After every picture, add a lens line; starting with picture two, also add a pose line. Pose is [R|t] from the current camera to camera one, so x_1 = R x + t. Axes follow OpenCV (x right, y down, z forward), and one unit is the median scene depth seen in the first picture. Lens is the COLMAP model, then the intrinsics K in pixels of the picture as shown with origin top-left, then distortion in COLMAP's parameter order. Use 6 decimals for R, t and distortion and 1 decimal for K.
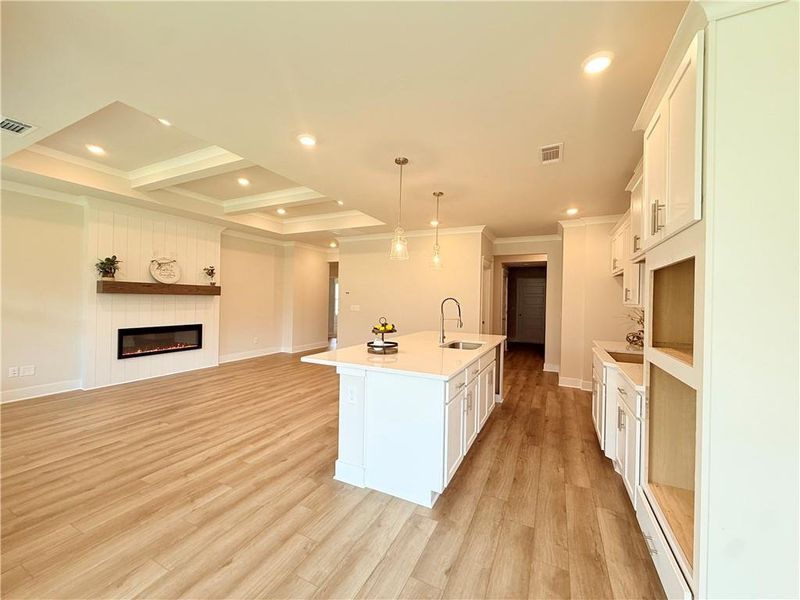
lens RADIAL K [[319.1, 0, 400.0], [0, 319.1, 300.0], [0, 0, 1]] dist [-0.001511, 0.000512]
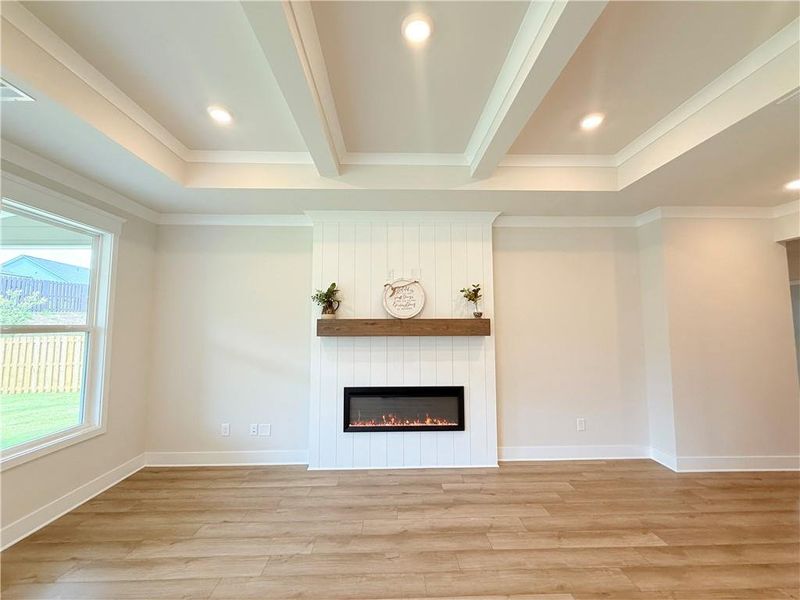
lens RADIAL K [[319.1, 0, 400.0], [0, 319.1, 300.0], [0, 0, 1]] dist [-0.001511, 0.000512]
pose [[0.465000, -0.088807, -0.880845, -0.174235], [0.010039, 0.995421, -0.095059, -0.027831], [0.885254, 0.035360, 0.463763, 0.692921]]
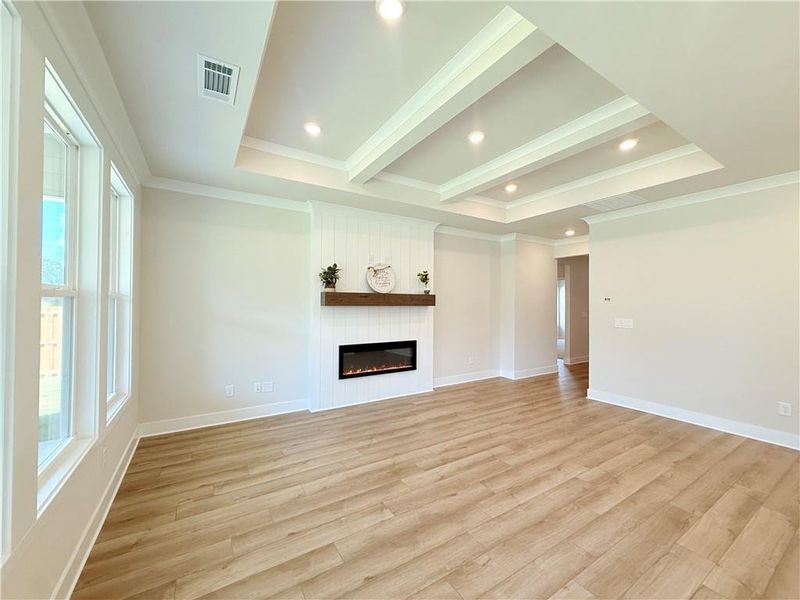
lens RADIAL K [[319.1, 0, 400.0], [0, 319.1, 300.0], [0, 0, 1]] dist [-0.001511, 0.000512]
pose [[0.848771, -0.020894, -0.528347, -0.234123], [0.009802, 0.999669, -0.023786, -0.012083], [0.528669, 0.015009, 0.848695, 0.292039]]
